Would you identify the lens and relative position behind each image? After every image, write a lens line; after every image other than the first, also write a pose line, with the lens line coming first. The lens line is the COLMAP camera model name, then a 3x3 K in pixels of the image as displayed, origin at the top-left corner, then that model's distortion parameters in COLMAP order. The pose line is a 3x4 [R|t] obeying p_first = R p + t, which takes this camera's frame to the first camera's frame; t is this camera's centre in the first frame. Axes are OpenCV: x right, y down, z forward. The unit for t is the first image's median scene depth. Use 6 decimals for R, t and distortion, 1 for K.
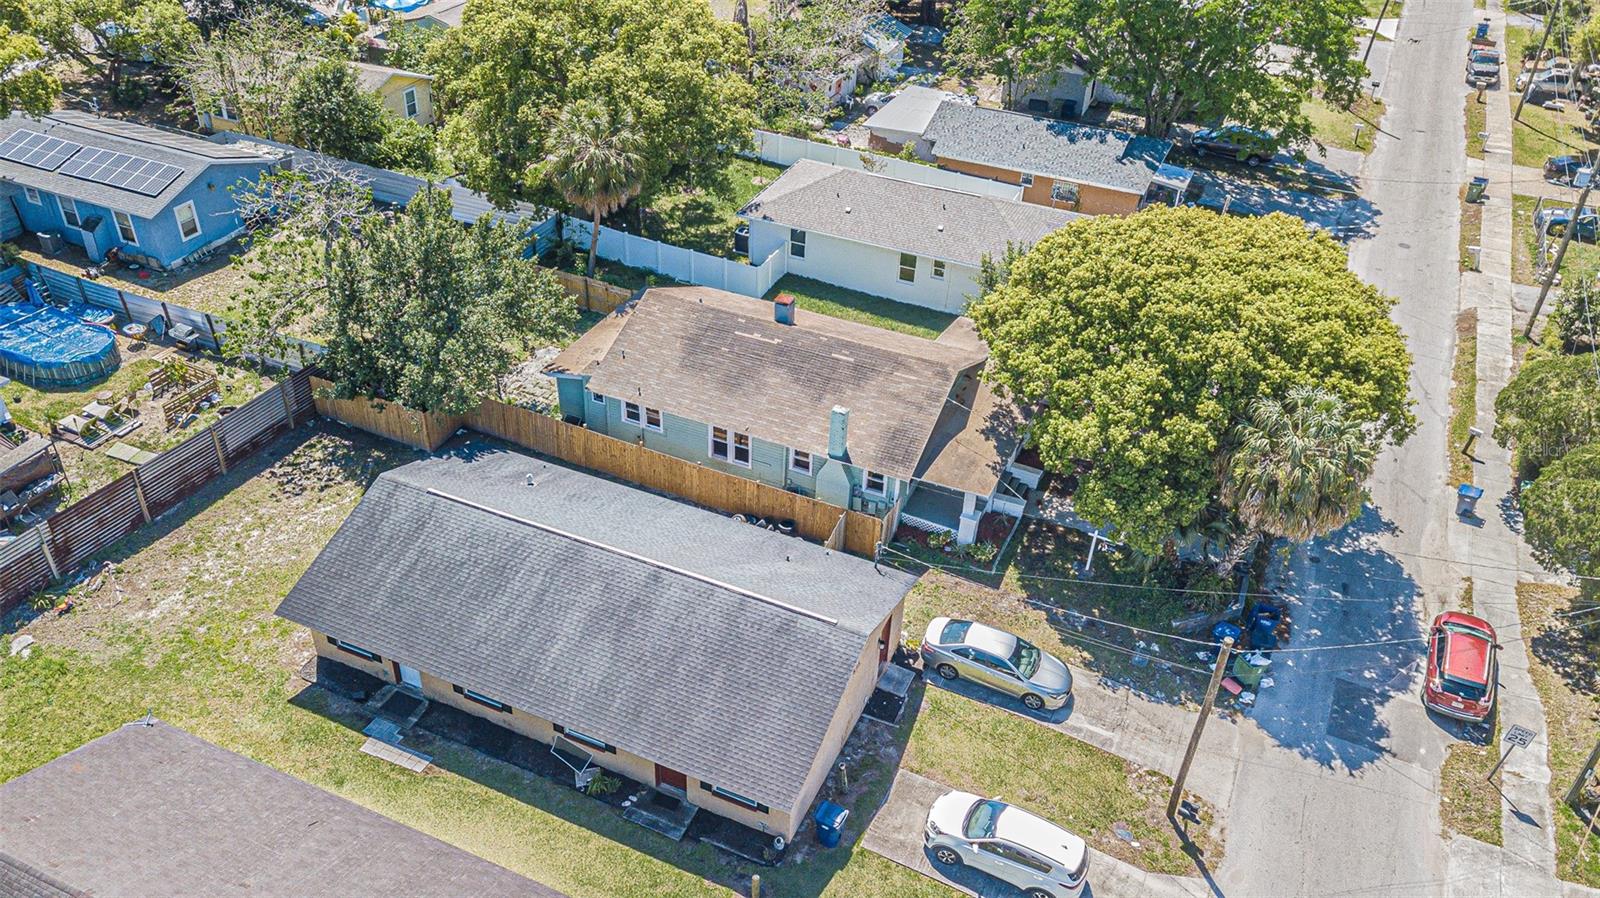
lens RADIAL K [[1217.4, 0, 796.7], [0, 1217.4, 446.8], [0, 0, 1]] dist [0.018759, 0.014900]
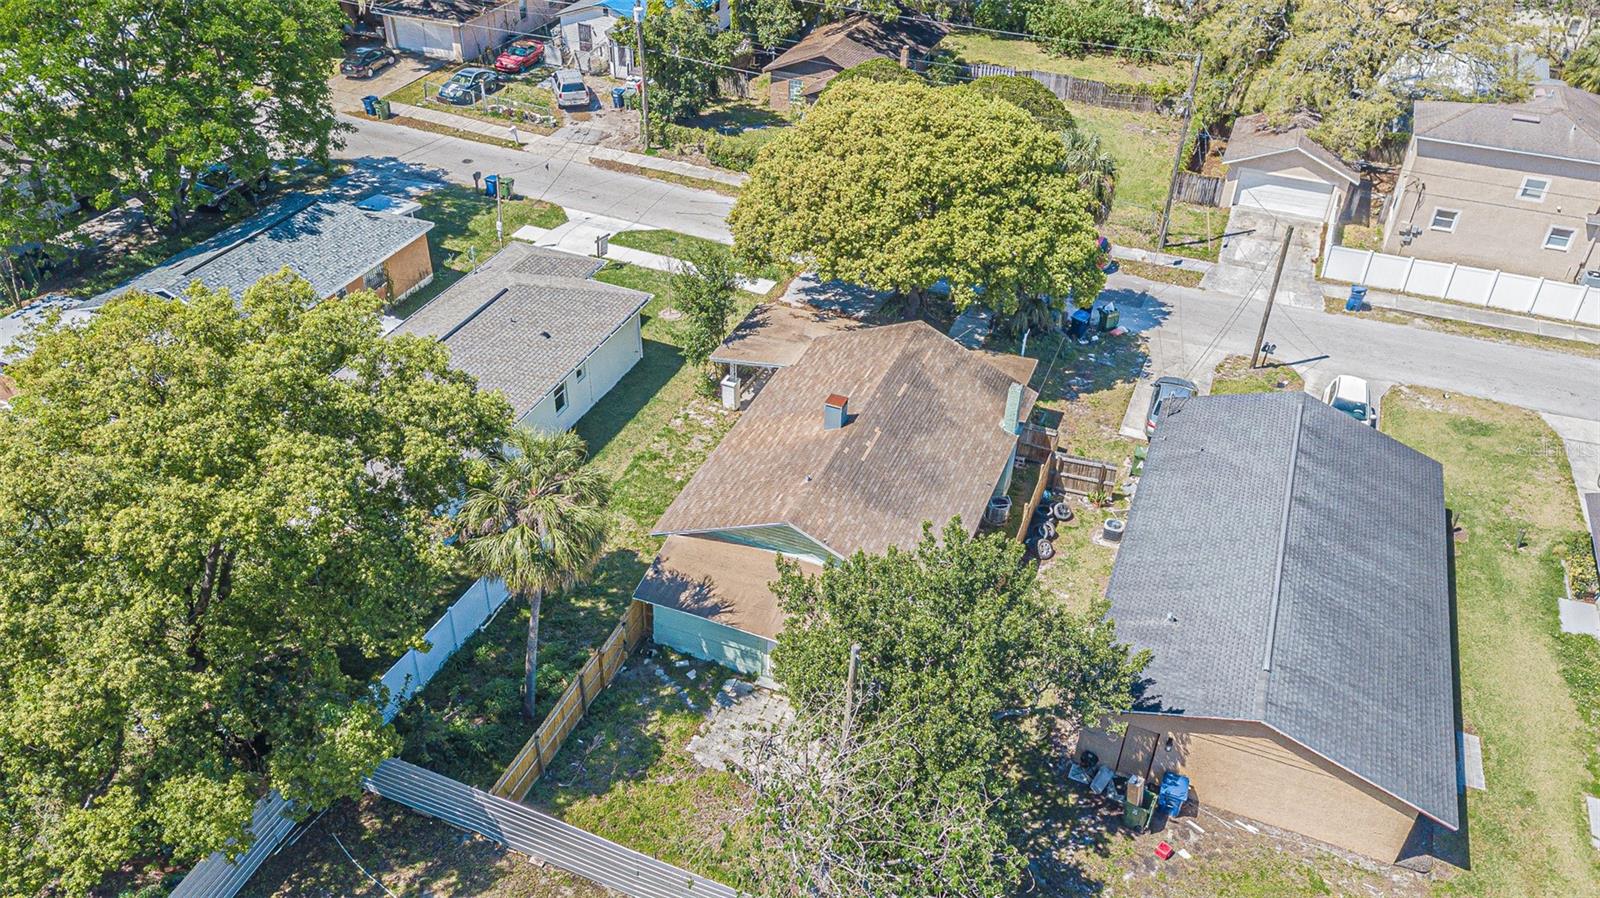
lens RADIAL K [[1217.4, 0, 804.3], [0, 1217.4, 448.1], [0, 0, 1]] dist [0.018759, 0.014900]
pose [[-0.036013, -0.613282, 0.789043, -0.746936], [0.551868, 0.646043, 0.527323, -0.596319], [-0.833154, 0.454438, 0.315185, 0.798721]]
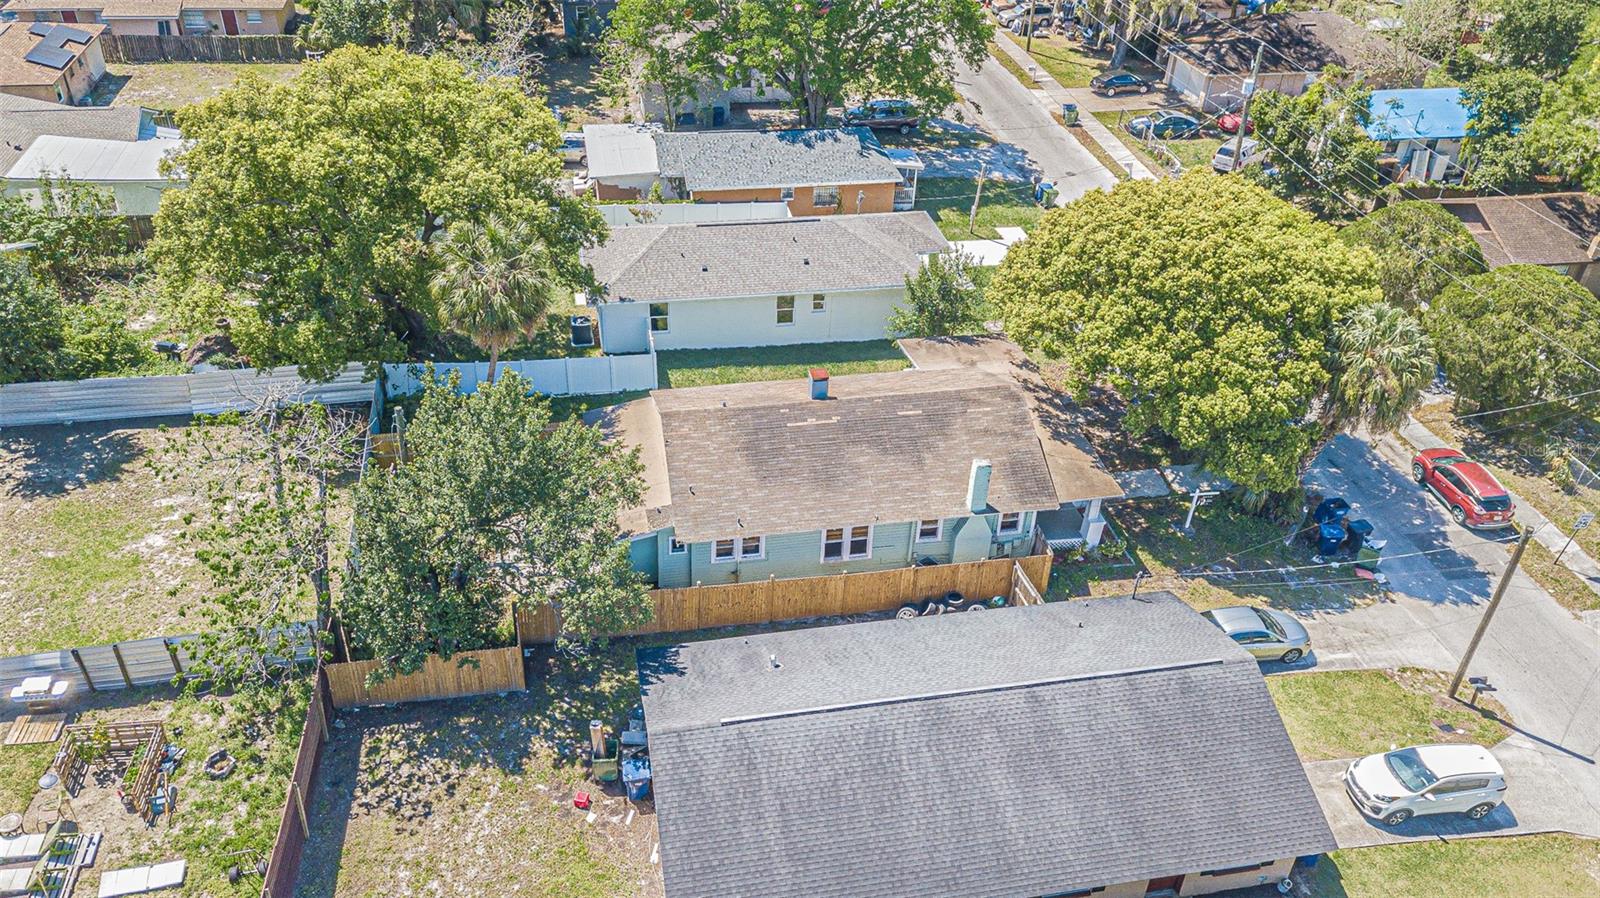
lens RADIAL K [[1217.4, 0, 799.1], [0, 1217.4, 452.9], [0, 0, 1]] dist [0.018759, 0.014900]
pose [[0.814623, -0.331107, 0.476191, -0.503893], [0.325085, 0.940604, 0.097900, -0.168016], [-0.480322, 0.075051, 0.873875, 0.215958]]
